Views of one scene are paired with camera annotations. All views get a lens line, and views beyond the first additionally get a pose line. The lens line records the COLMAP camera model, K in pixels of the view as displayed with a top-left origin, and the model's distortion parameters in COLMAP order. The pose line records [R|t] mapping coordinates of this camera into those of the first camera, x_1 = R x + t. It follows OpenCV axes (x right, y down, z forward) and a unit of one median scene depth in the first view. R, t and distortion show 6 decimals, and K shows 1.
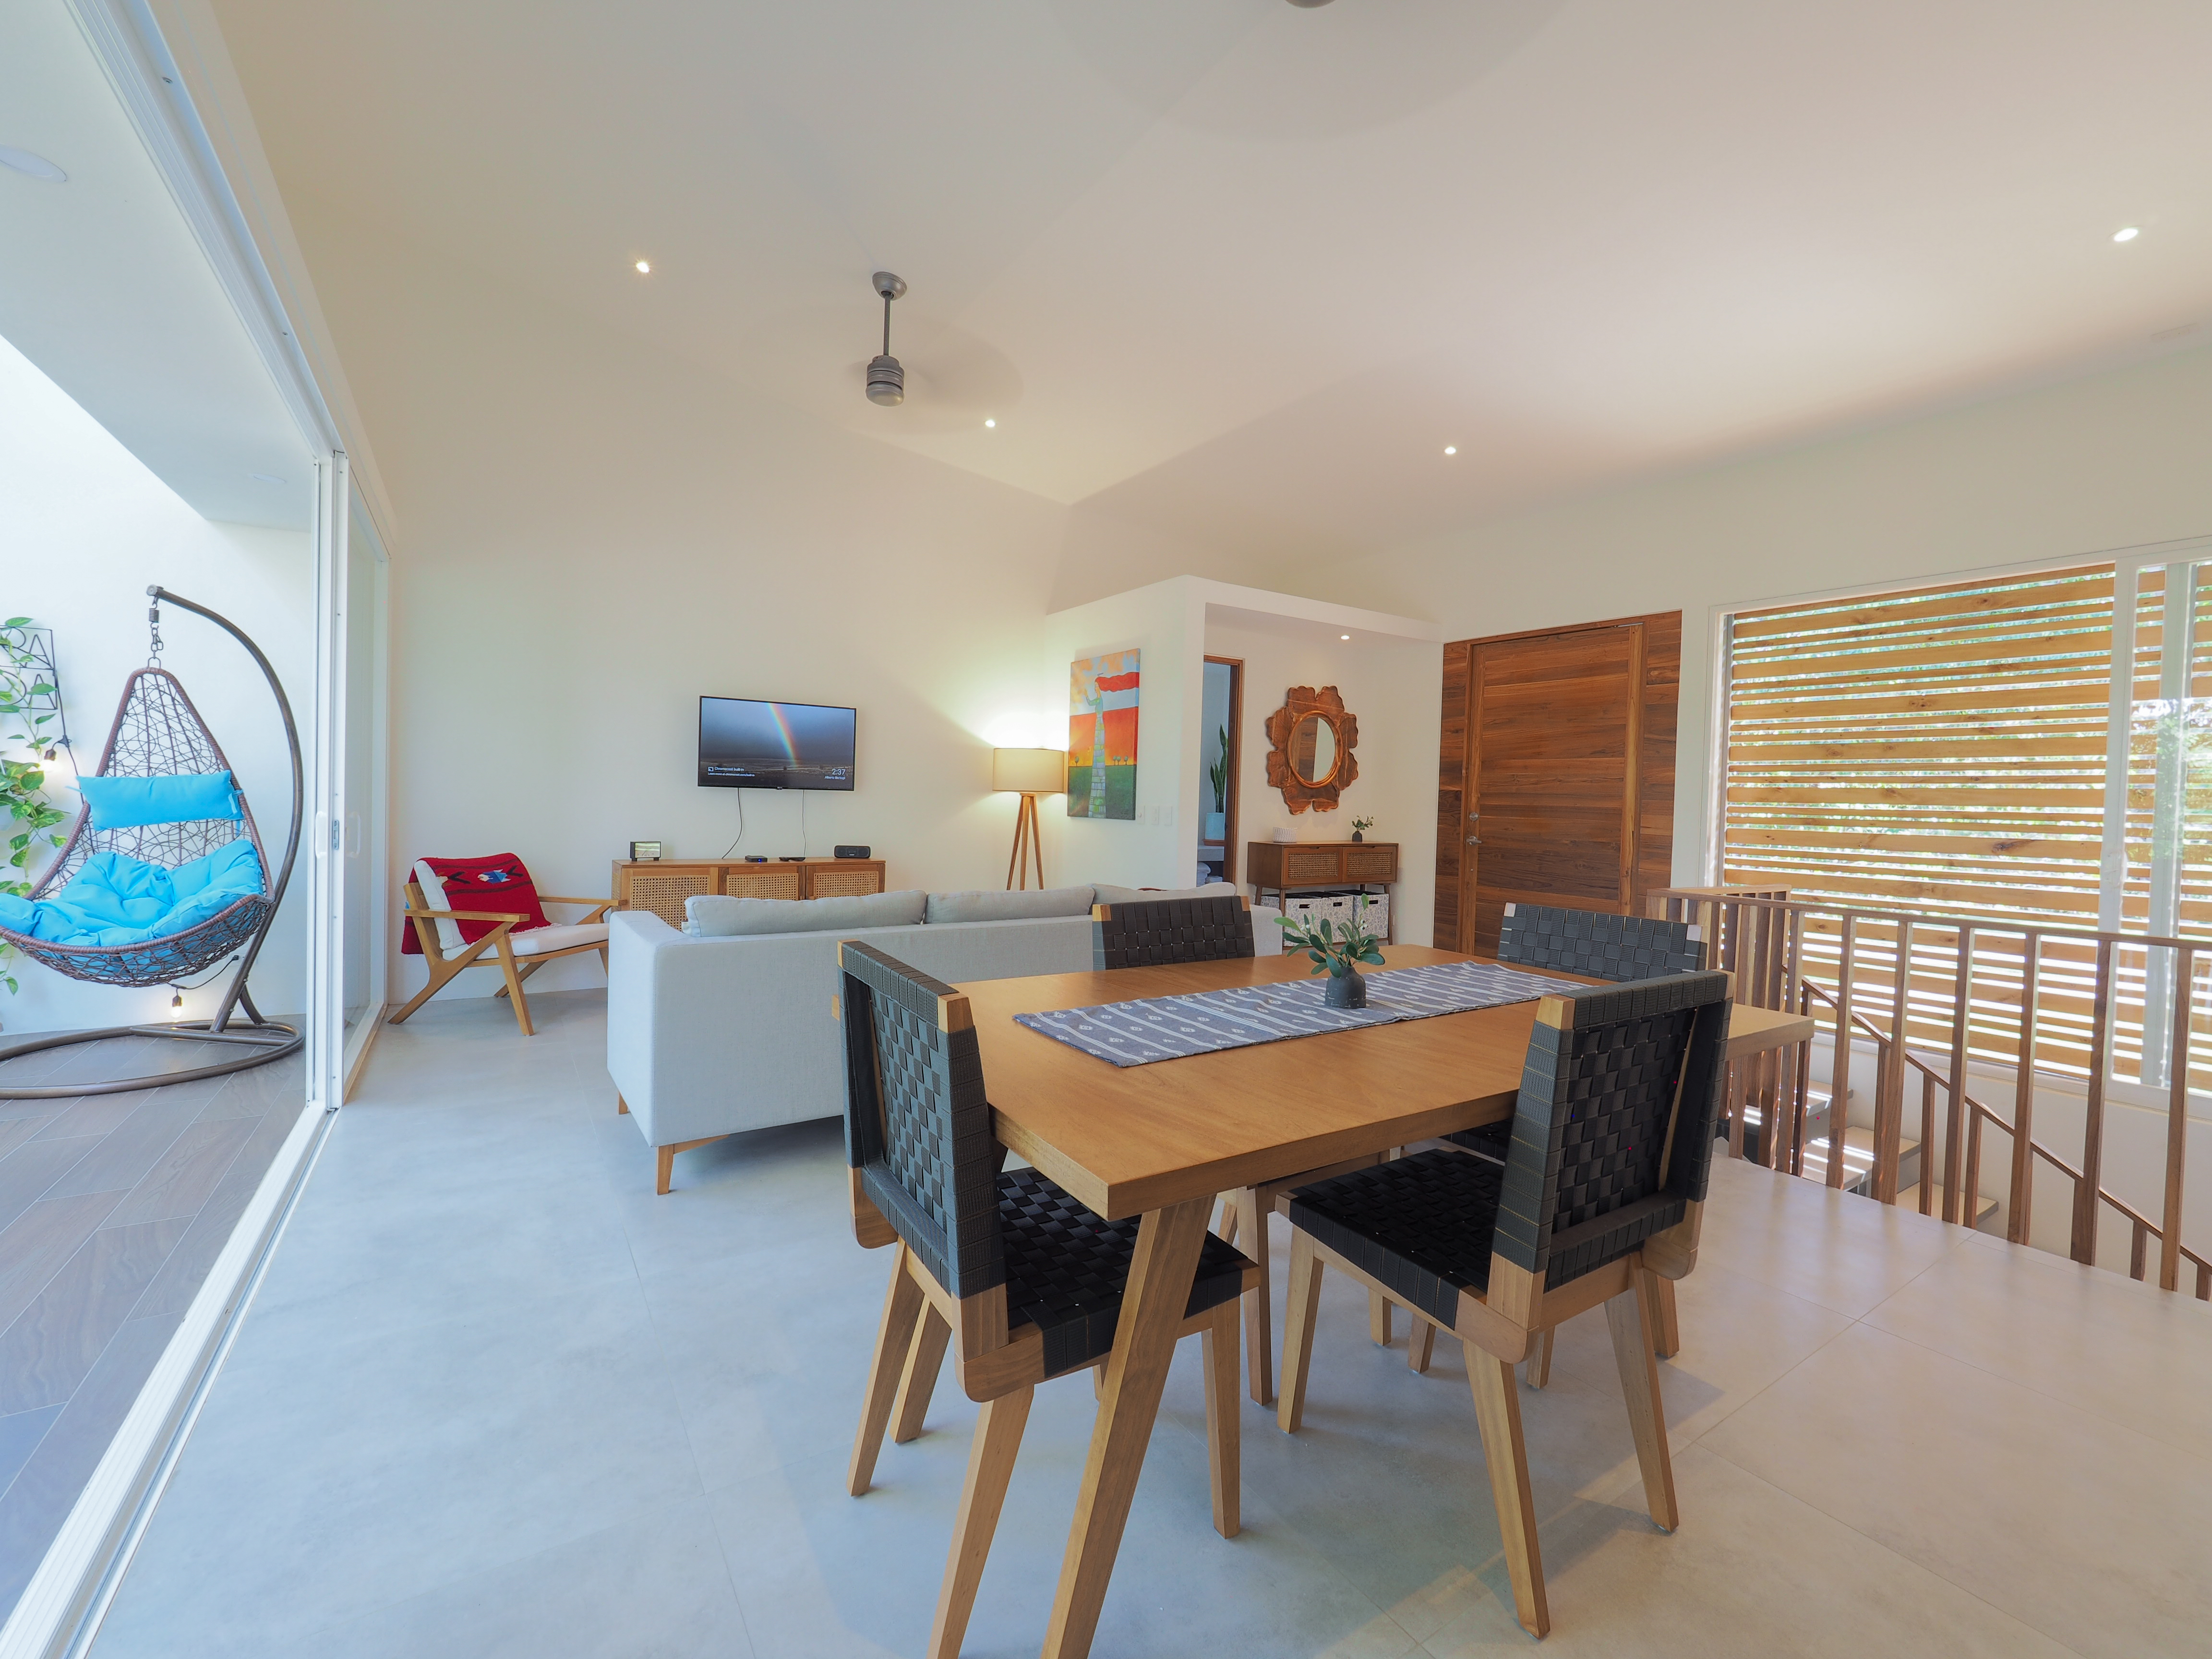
lens RADIAL K [[932.2, 0, 1097.1], [0, 932.2, 819.6], [0, 0, 1]] dist [0.009099, -0.000243]
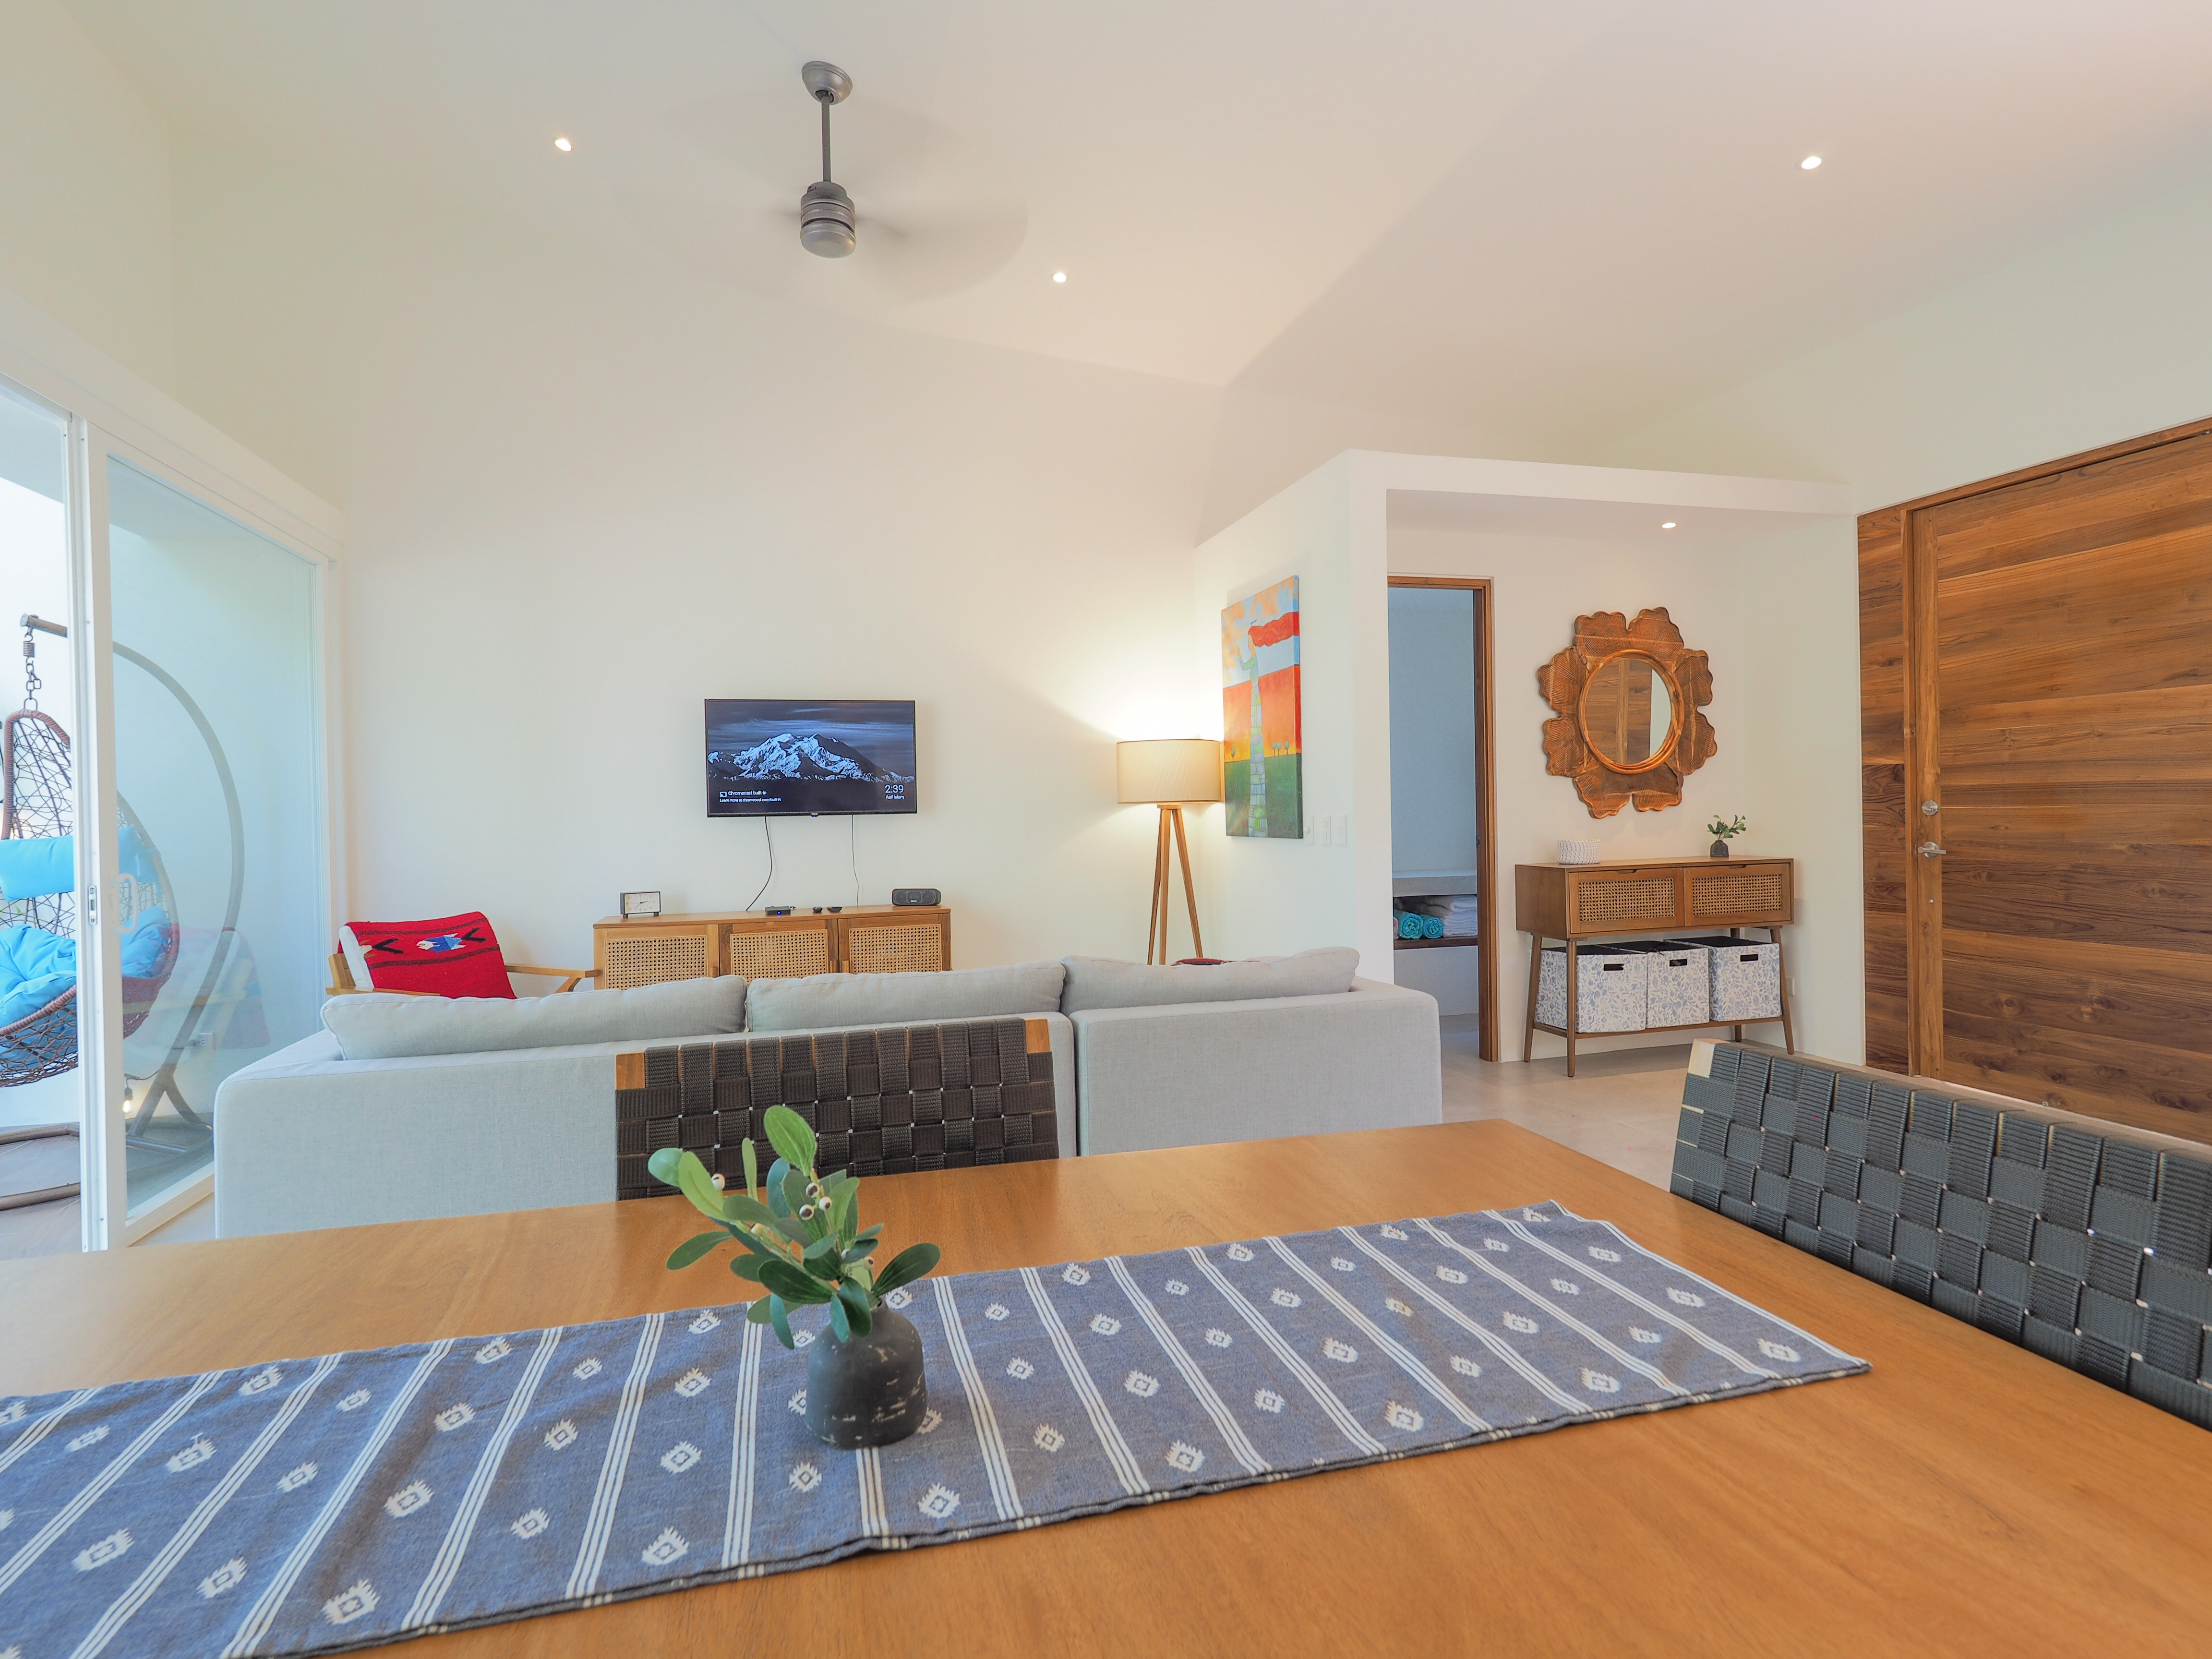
lens RADIAL K [[1139.6, 0, 1103.5], [0, 1139.6, 816.3], [0, 0, 1]] dist [0.000156, 0.001264]
pose [[0.950006, -0.045084, -0.308960, 0.147128], [0.039050, 0.998907, -0.025691, 0.000022], [0.309781, 0.012341, 0.950728, 0.191289]]
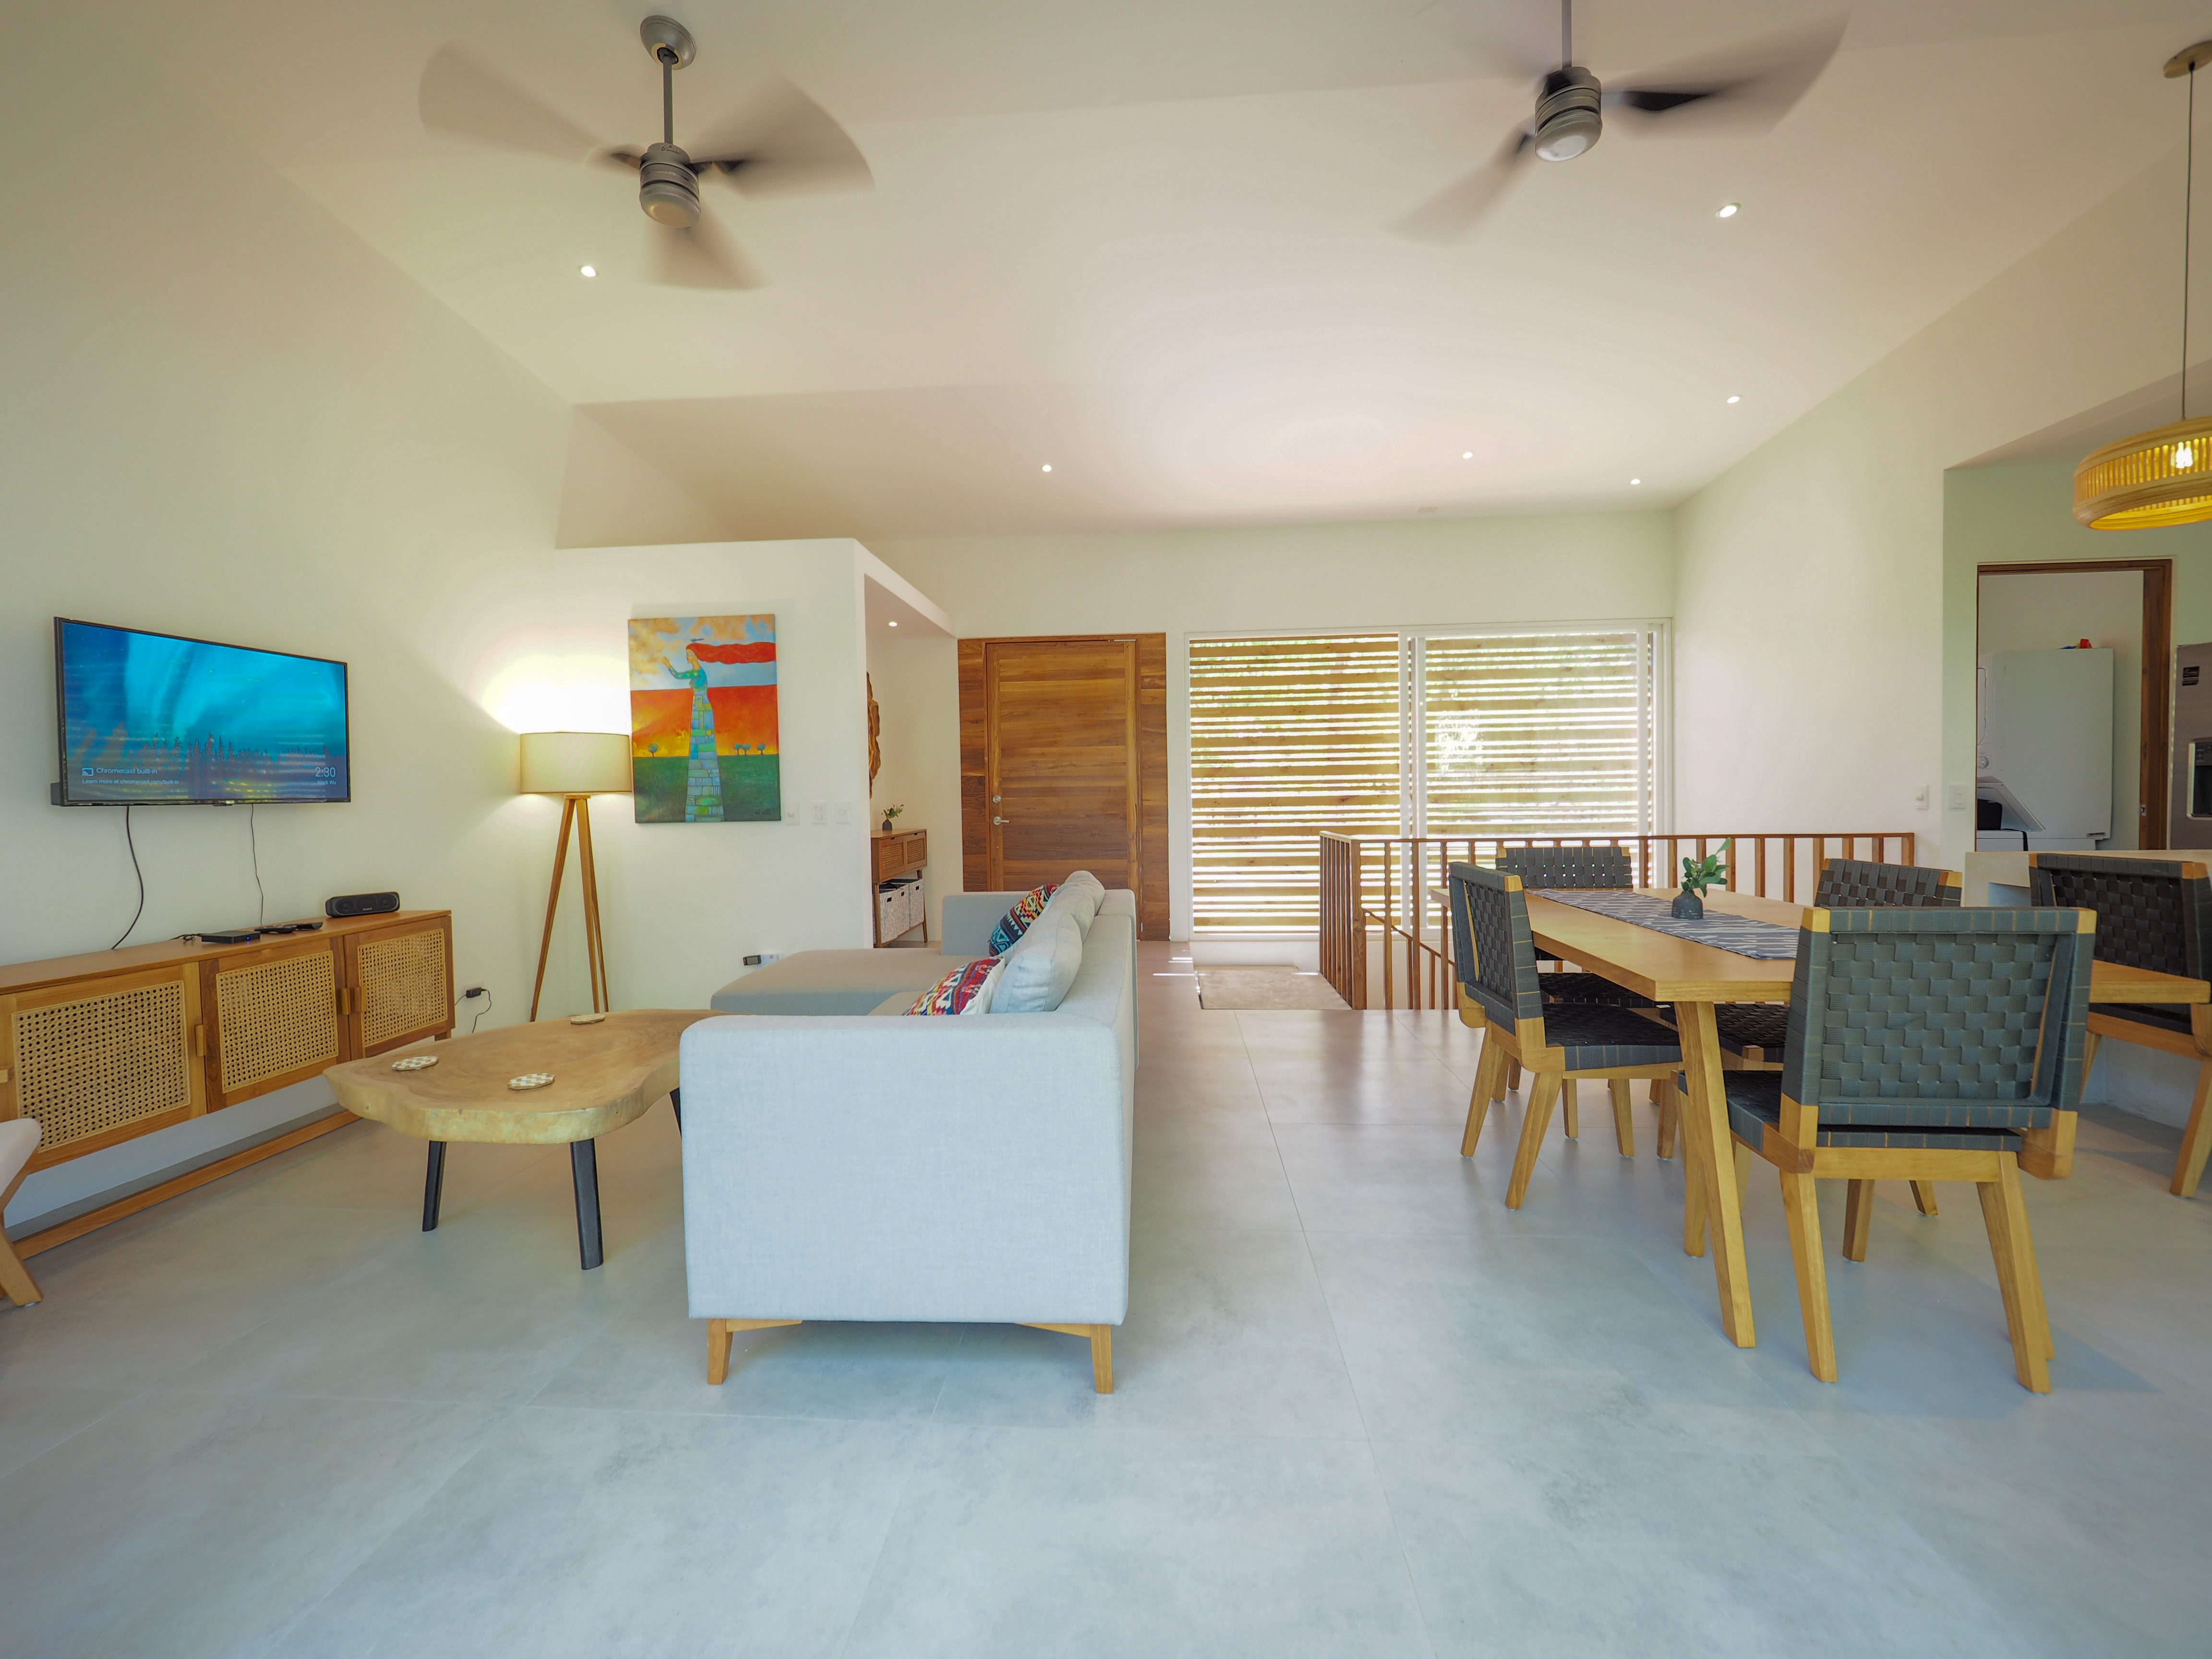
lens RADIAL K [[928.3, 0, 1091.8], [0, 928.3, 820.7], [0, 0, 1]] dist [-0.004206, -0.000321]
pose [[0.607209, -0.063824, 0.791974, -0.425742], [0.053144, 0.997799, 0.039666, -0.016545], [-0.792763, 0.018003, 0.609264, 0.258952]]
